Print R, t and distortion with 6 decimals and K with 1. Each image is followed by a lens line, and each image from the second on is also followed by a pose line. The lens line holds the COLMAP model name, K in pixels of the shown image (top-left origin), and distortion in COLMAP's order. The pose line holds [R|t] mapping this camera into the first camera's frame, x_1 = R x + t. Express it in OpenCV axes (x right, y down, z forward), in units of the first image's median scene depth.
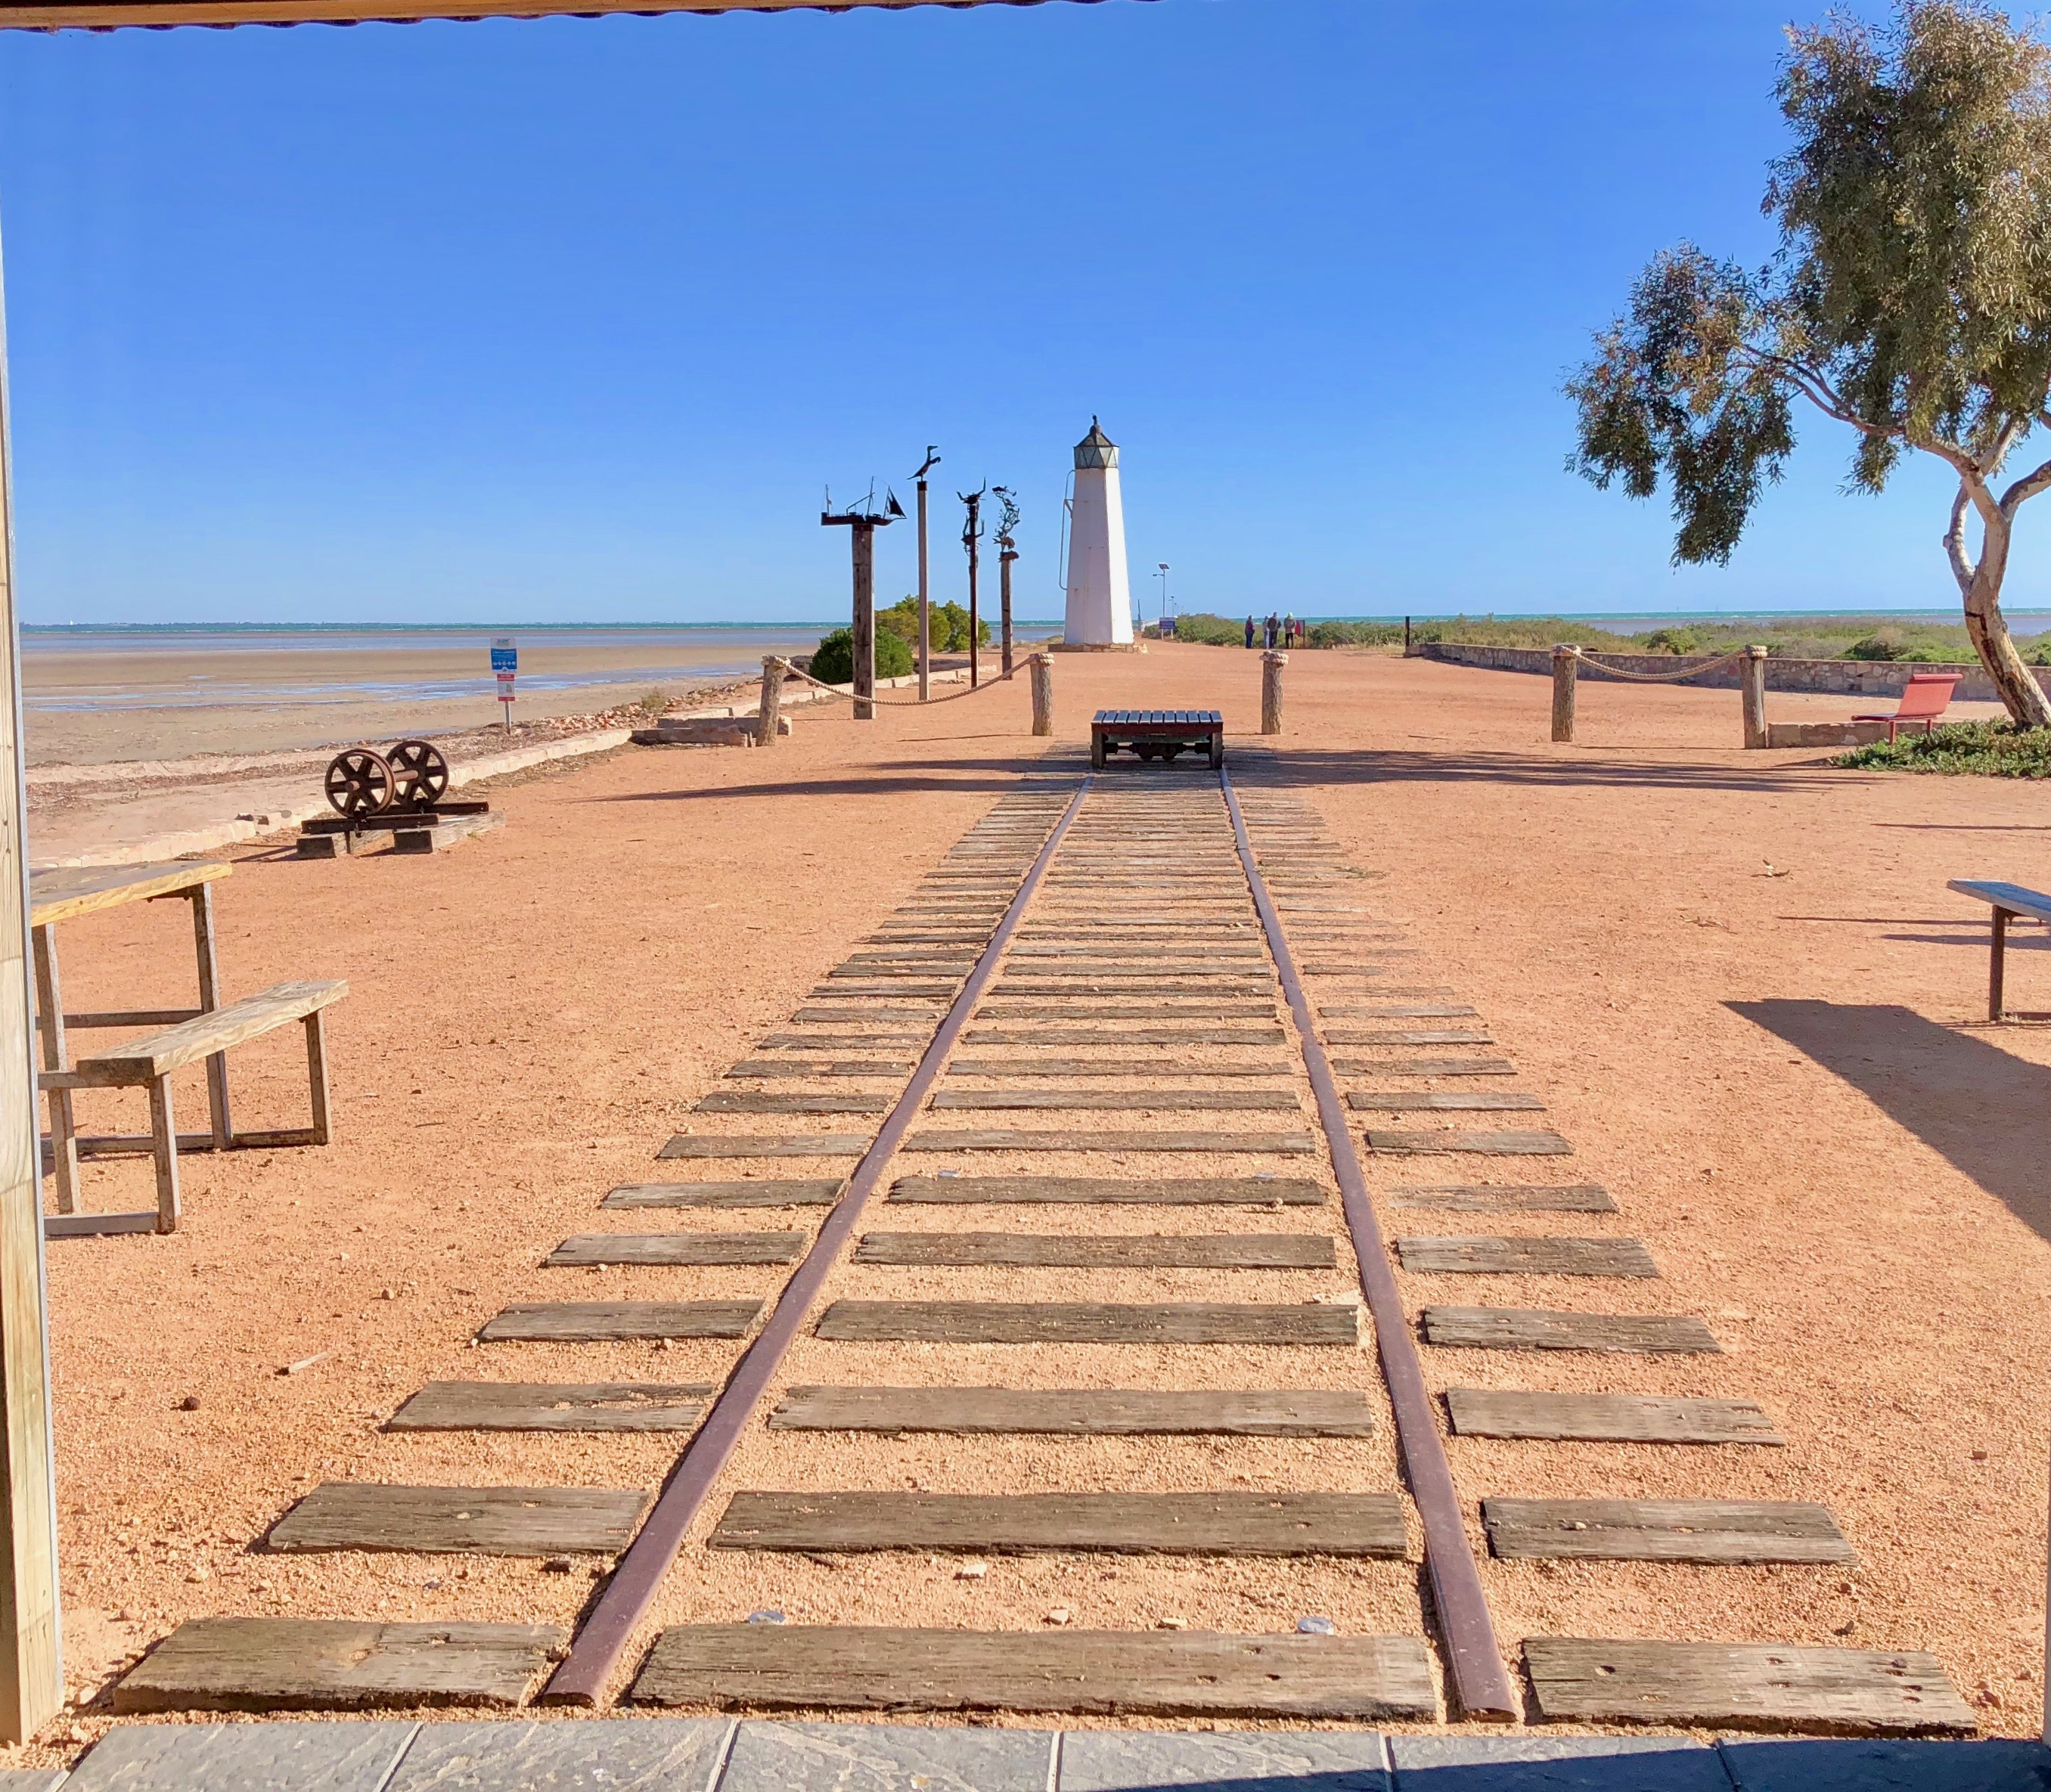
lens RADIAL K [[2400.2, 0, 1025.5], [0, 2400.2, 896.0], [0, 0, 1]] dist [0.108422, 0.004737]
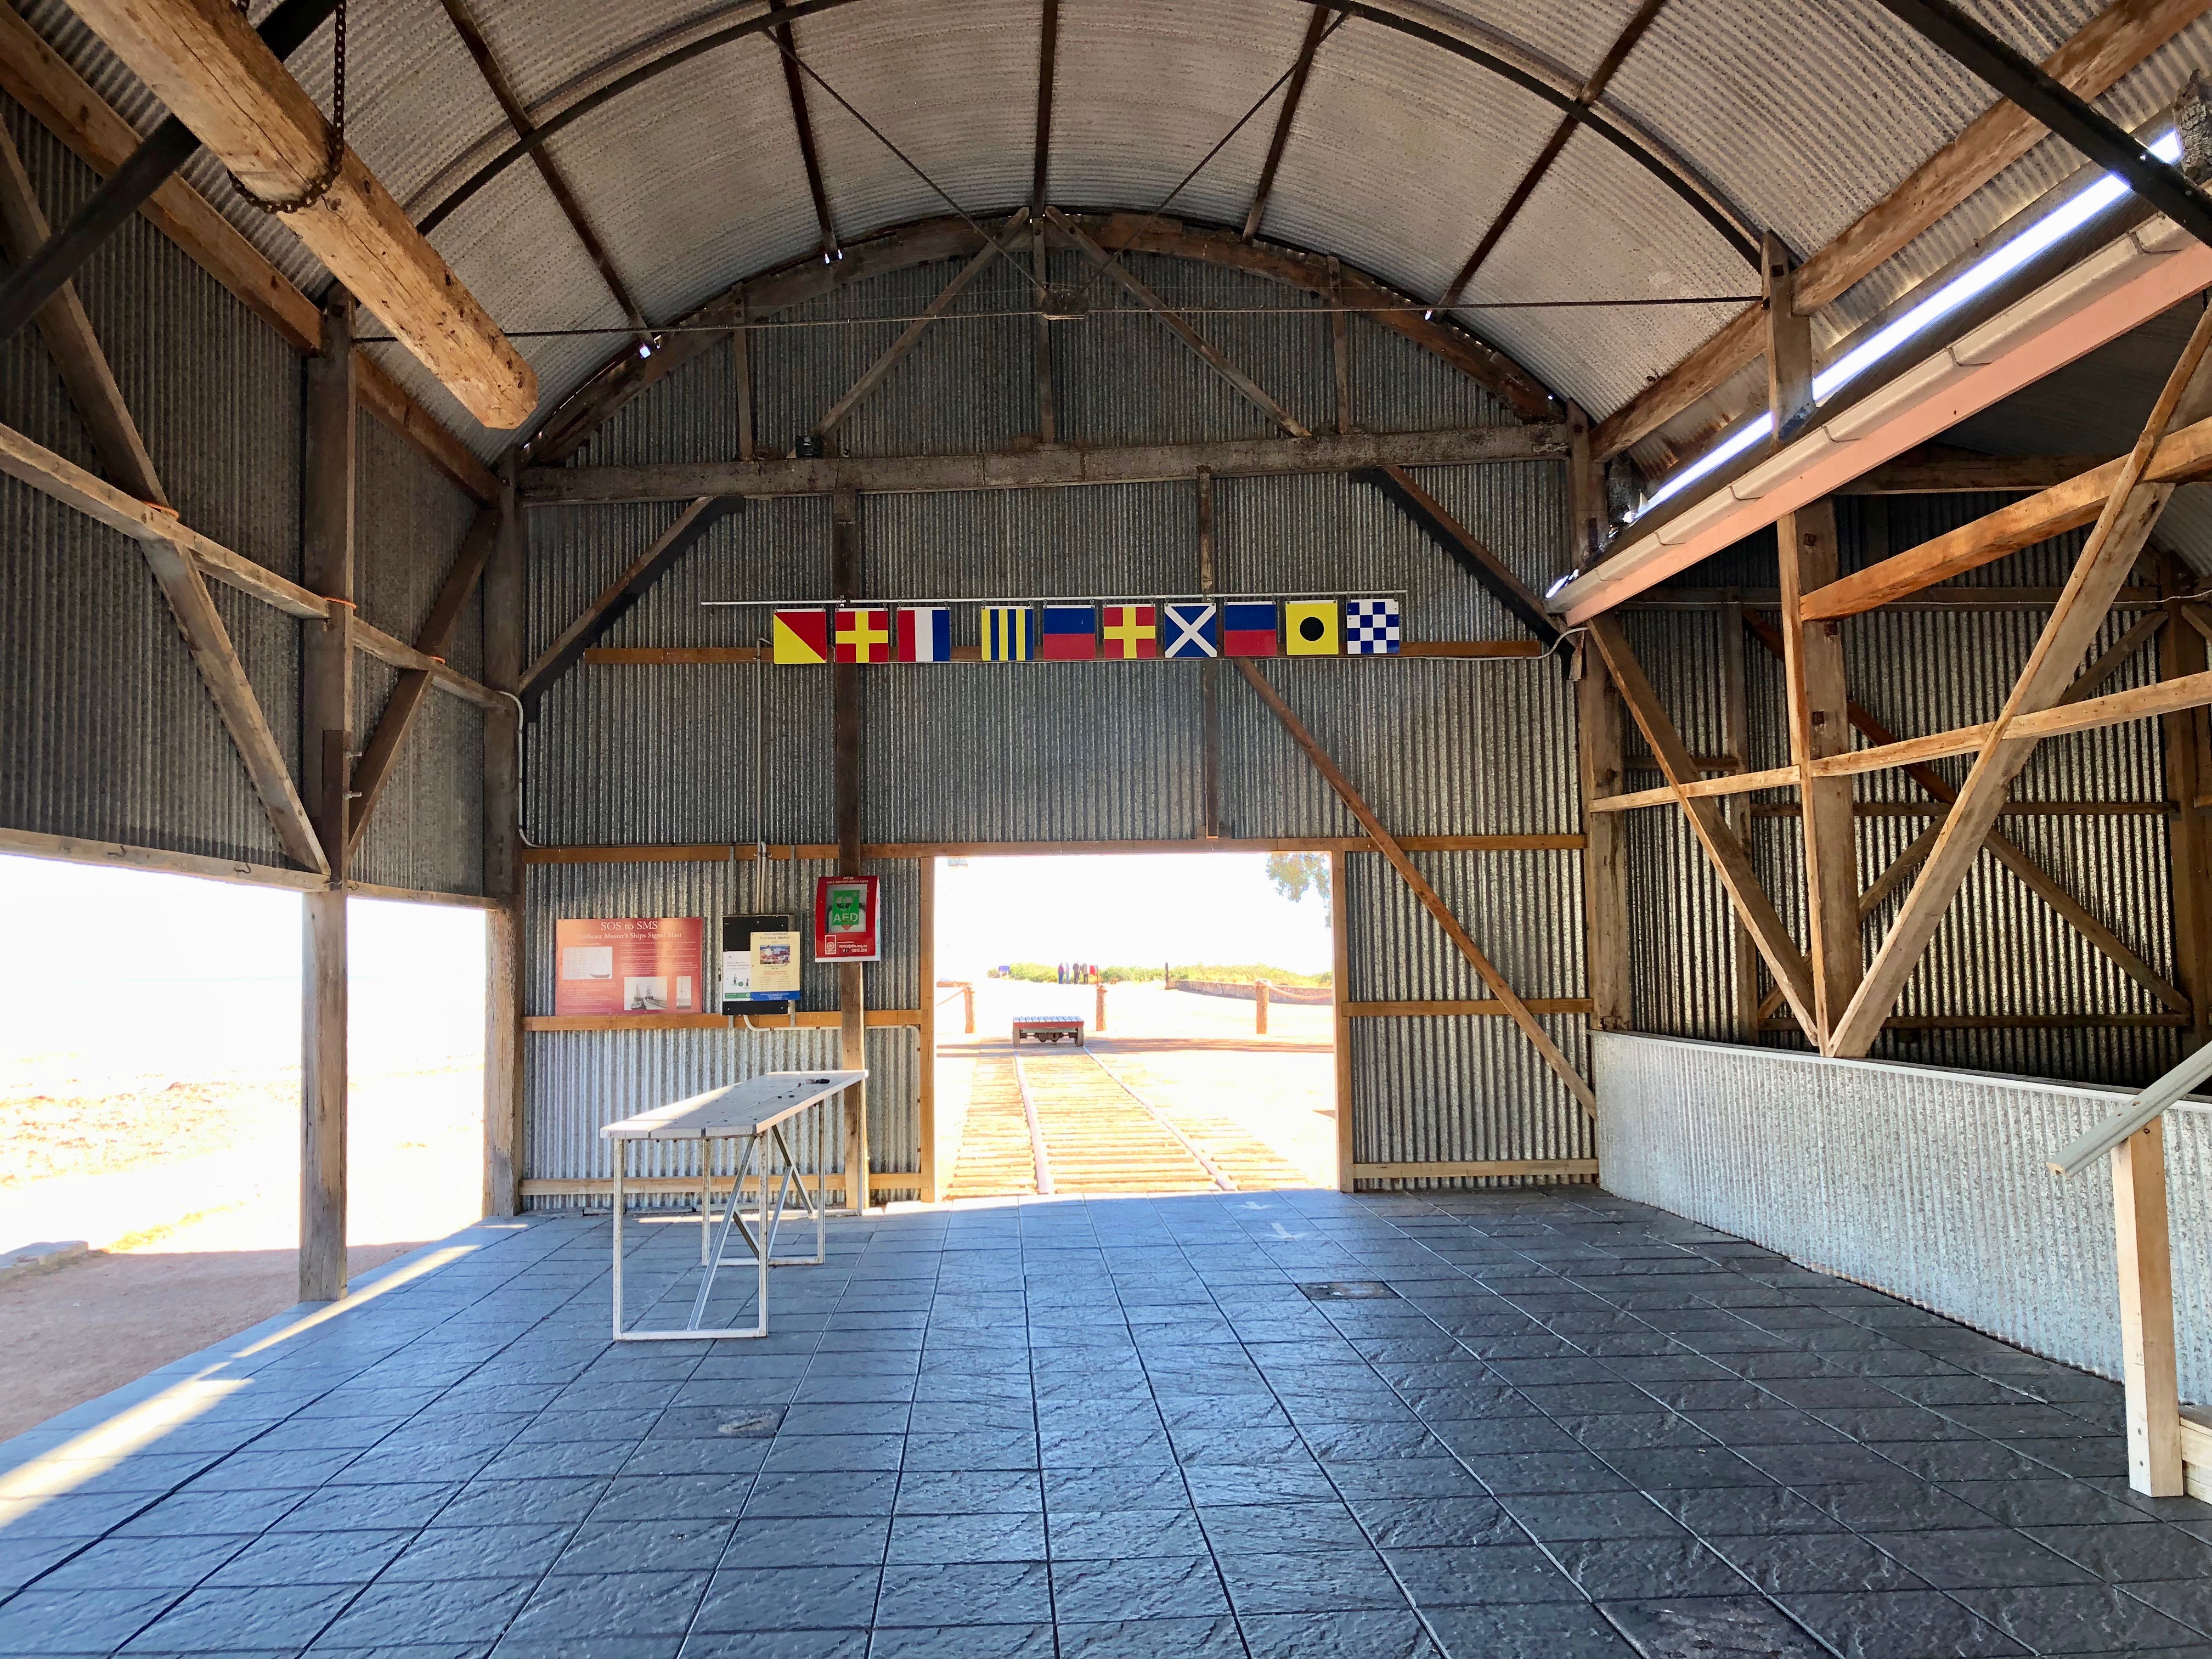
lens RADIAL K [[1814.0, 0, 1100.7], [0, 1814.0, 813.7], [0, 0, 1]] dist [0.127787, -0.004552]
pose [[0.991765, 0.011208, 0.127576, -0.061442], [0.014010, 0.980689, -0.195069, 0.031714], [-0.127299, 0.195250, 0.972457, -0.286543]]
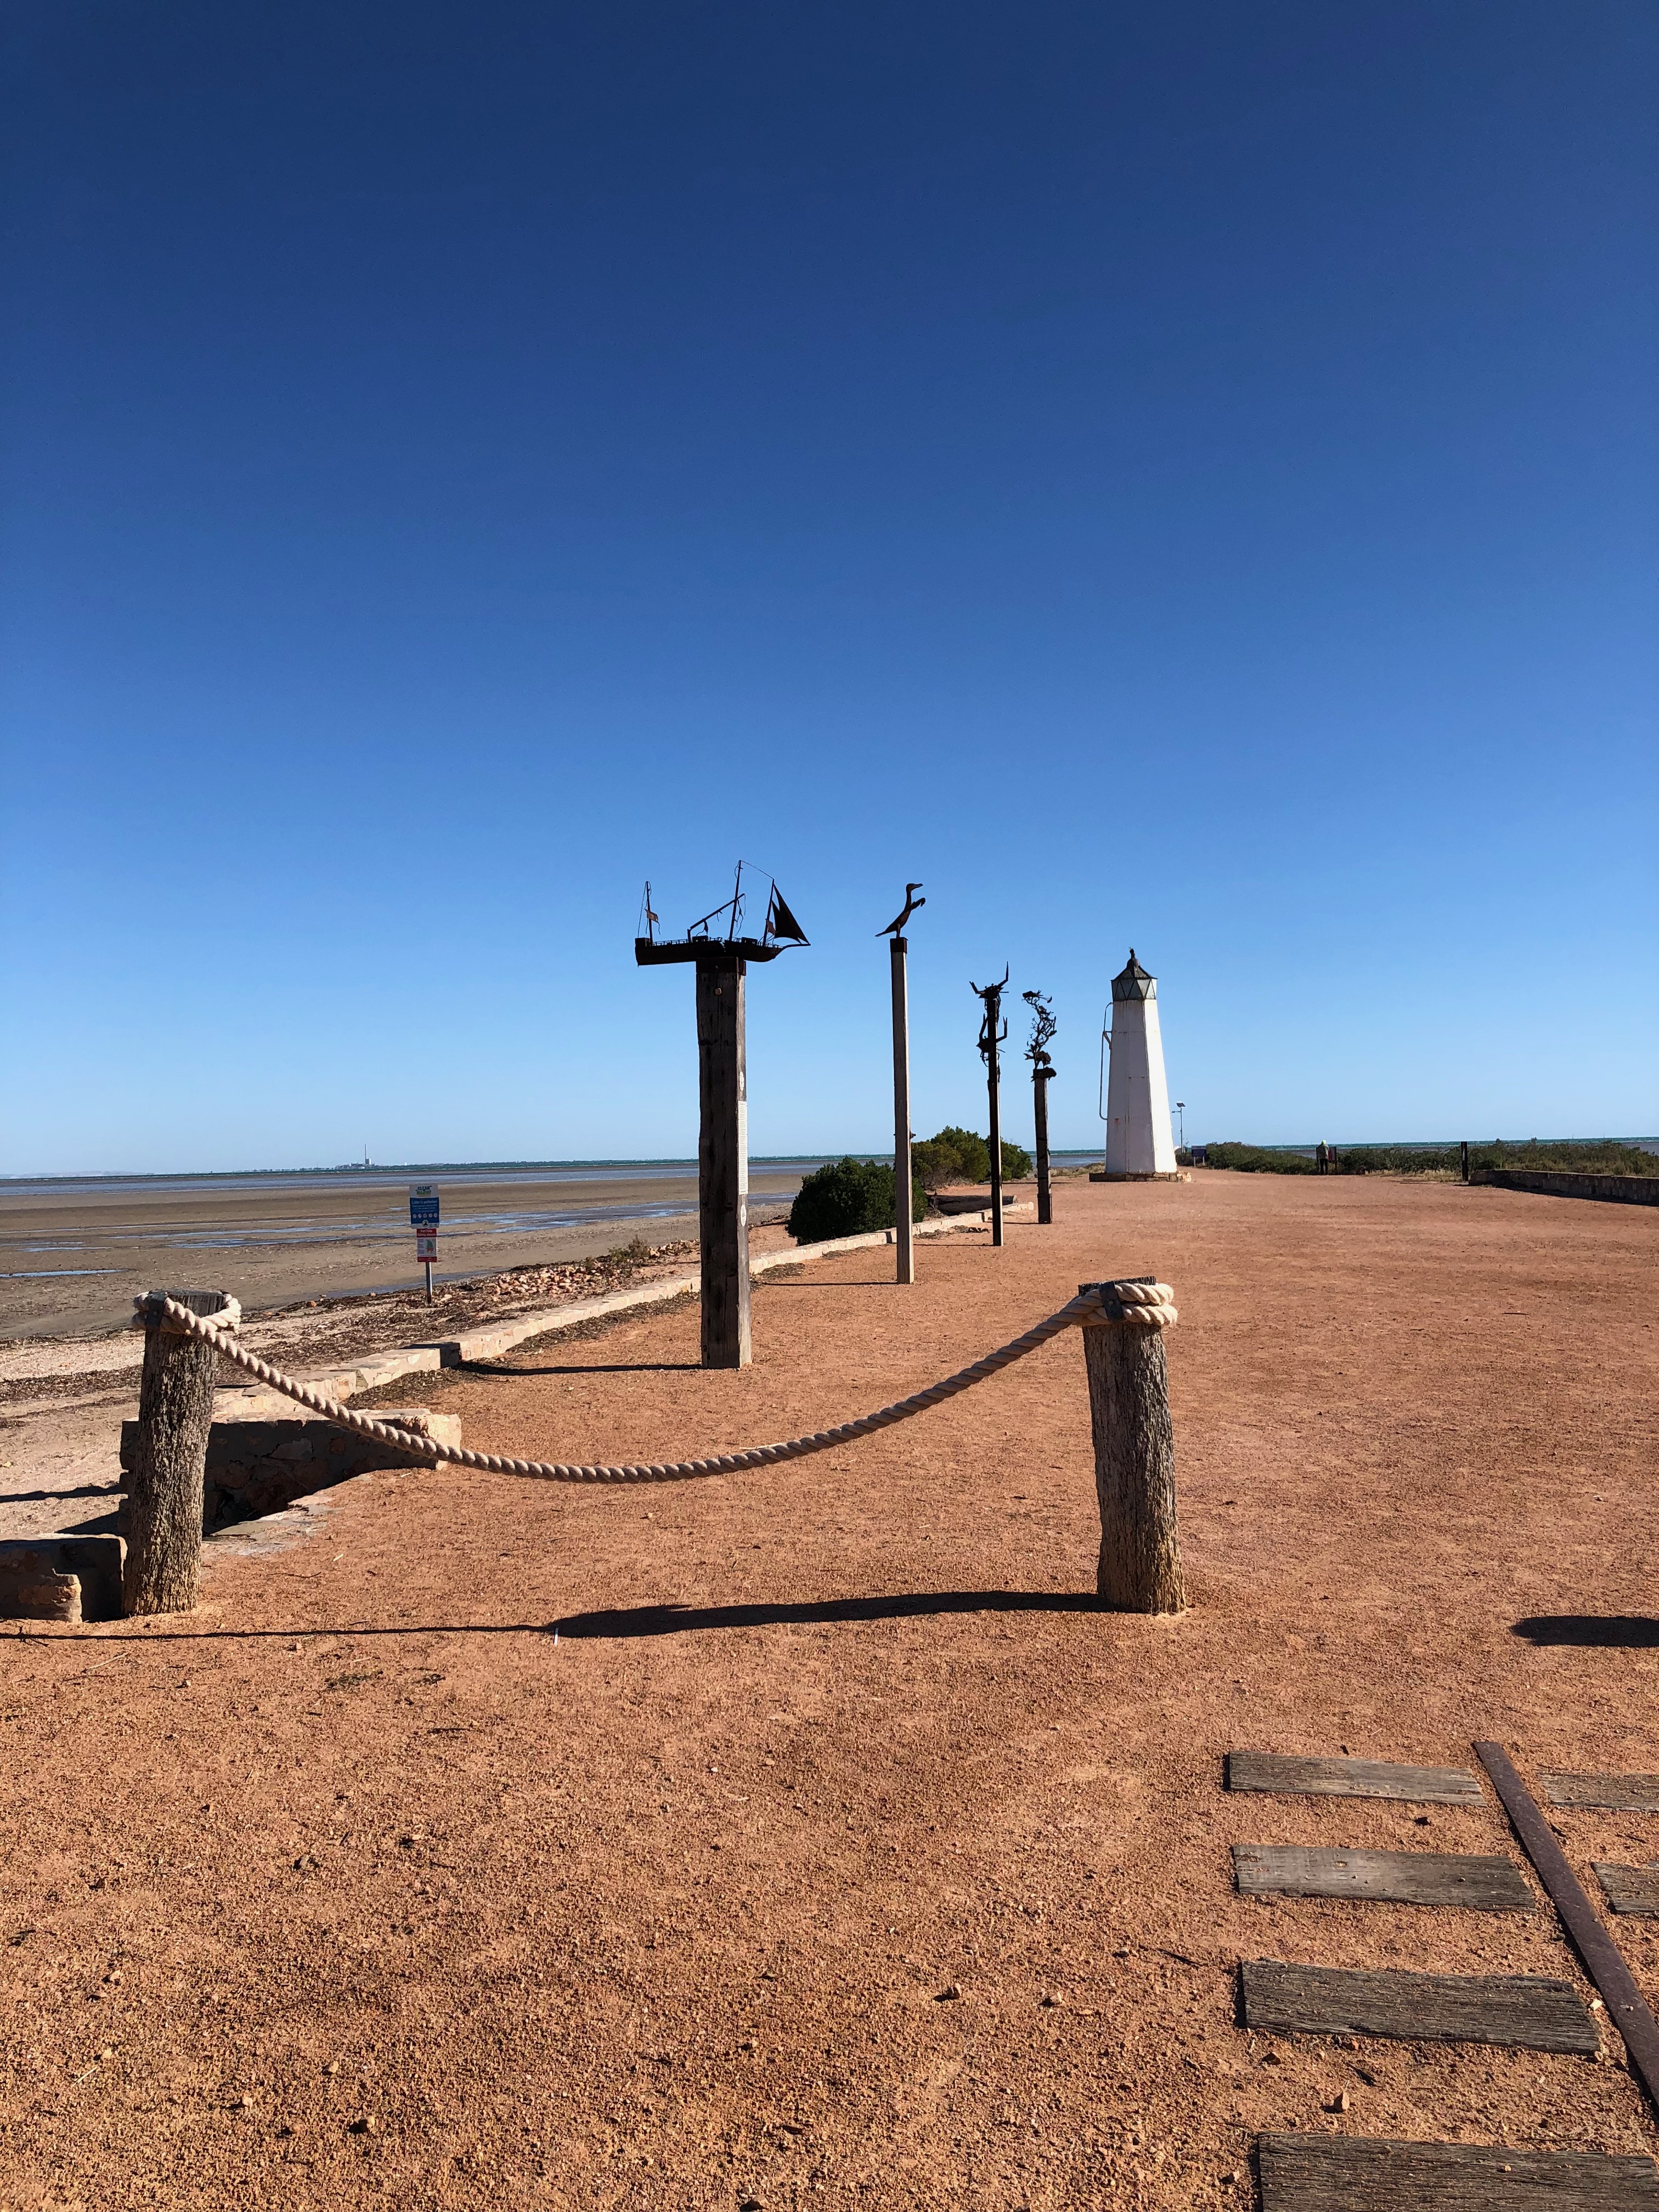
lens RADIAL K [[1814.0, 0, 882.3], [0, 1814.0, 1105.9], [0, 0, 1]] dist [0.127787, -0.004552]
pose [[0.994717, -0.018205, -0.101029, 0.000672], [0.003974, 0.990242, -0.139302, -0.046105], [0.102579, 0.138164, 0.985083, 0.402156]]
